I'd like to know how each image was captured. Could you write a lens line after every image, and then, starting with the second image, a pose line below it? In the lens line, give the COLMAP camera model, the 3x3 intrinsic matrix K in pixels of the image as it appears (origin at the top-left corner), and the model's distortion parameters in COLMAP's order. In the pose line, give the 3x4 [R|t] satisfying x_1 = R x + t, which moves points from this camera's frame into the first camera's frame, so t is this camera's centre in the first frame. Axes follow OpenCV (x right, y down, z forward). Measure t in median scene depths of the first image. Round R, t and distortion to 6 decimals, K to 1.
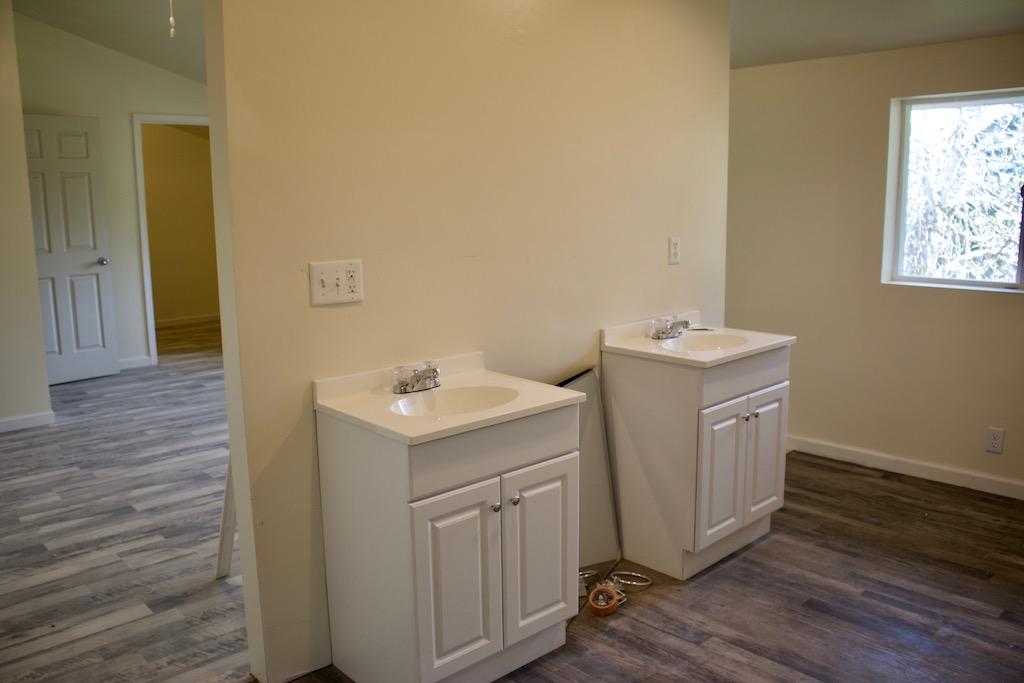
lens RADIAL K [[842.0, 0, 512.0], [0, 842.0, 341.5], [0, 0, 1]] dist [-0.161298, 0.145424]
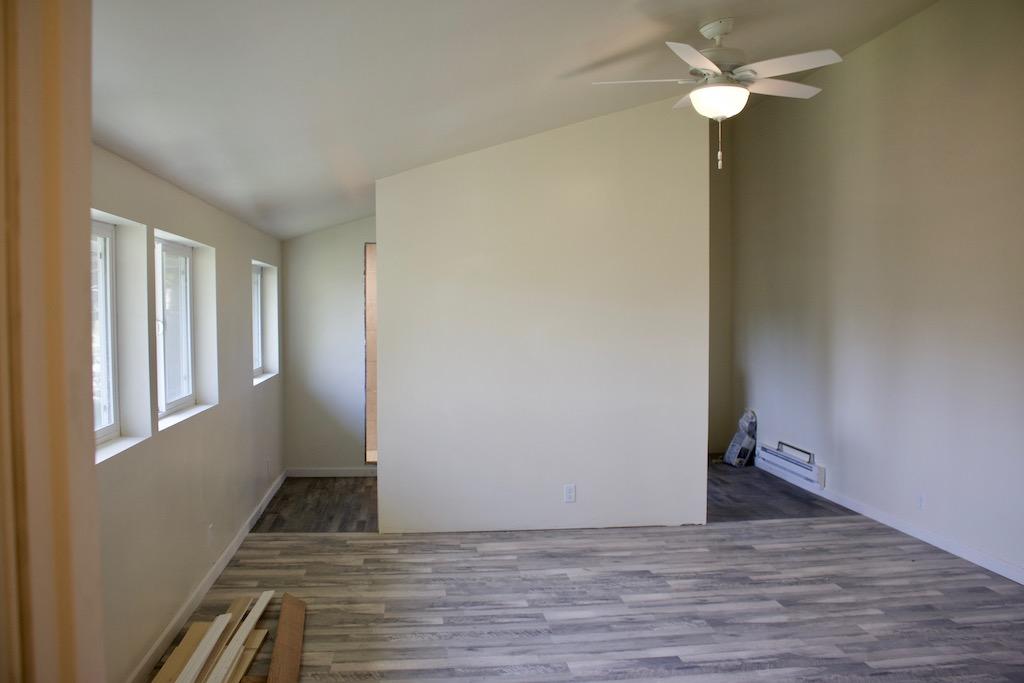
lens RADIAL K [[842.0, 0, 512.0], [0, 842.0, 341.5], [0, 0, 1]] dist [-0.161298, 0.145424]
pose [[-0.809679, 0.002741, 0.586867, -0.676084], [0.123873, 0.978258, 0.166334, -0.302224], [-0.573652, 0.207375, -0.792414, 1.654970]]
